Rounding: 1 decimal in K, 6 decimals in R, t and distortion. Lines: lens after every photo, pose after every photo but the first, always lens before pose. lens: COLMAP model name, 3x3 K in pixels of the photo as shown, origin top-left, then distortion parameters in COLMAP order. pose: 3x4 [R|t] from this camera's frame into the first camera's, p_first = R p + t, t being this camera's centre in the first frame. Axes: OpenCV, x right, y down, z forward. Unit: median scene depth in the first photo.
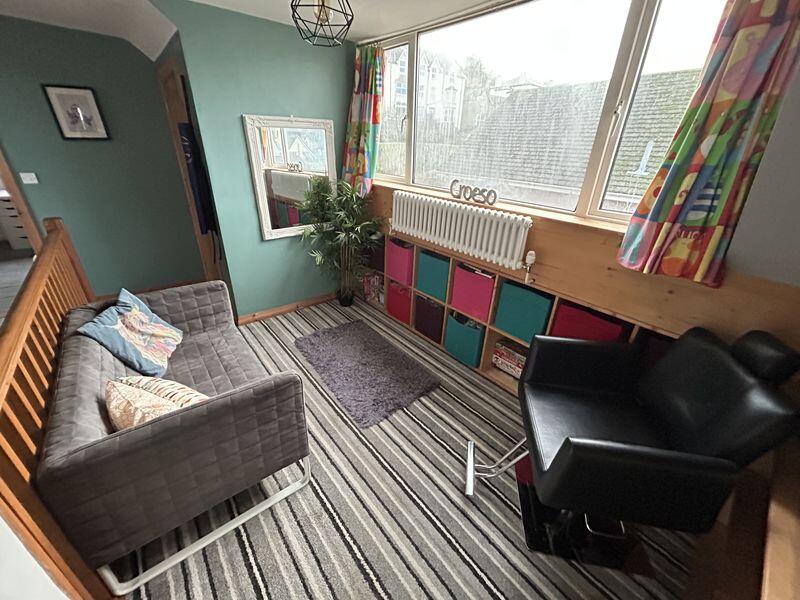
lens RADIAL K [[322.8, 0, 400.0], [0, 322.8, 300.0], [0, 0, 1]] dist [0.001091, 0.000434]
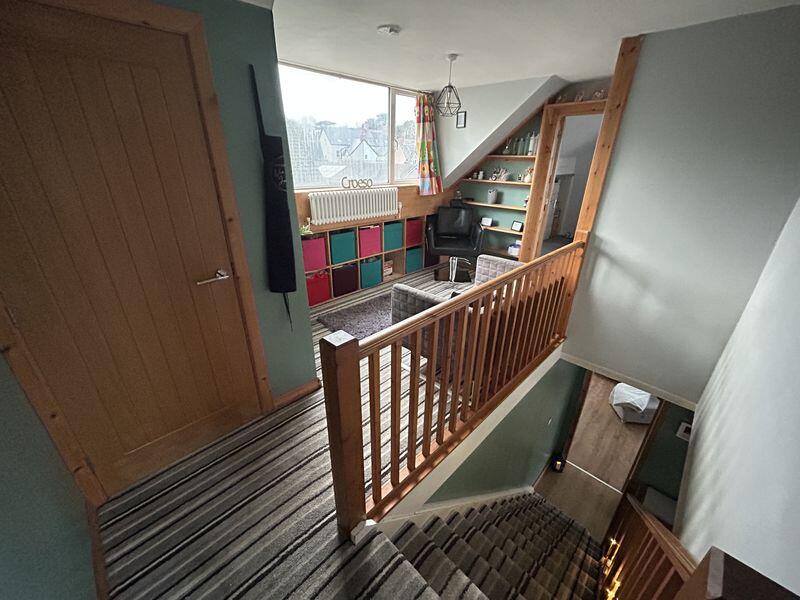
lens RADIAL K [[322.8, 0, 400.0], [0, 322.8, 300.0], [0, 0, 1]] dist [0.001091, 0.000434]
pose [[-0.106515, -0.455855, 0.883658, -1.465711], [0.398790, 0.794518, 0.457939, -0.504690], [-0.910836, 0.401171, 0.097162, 0.849077]]
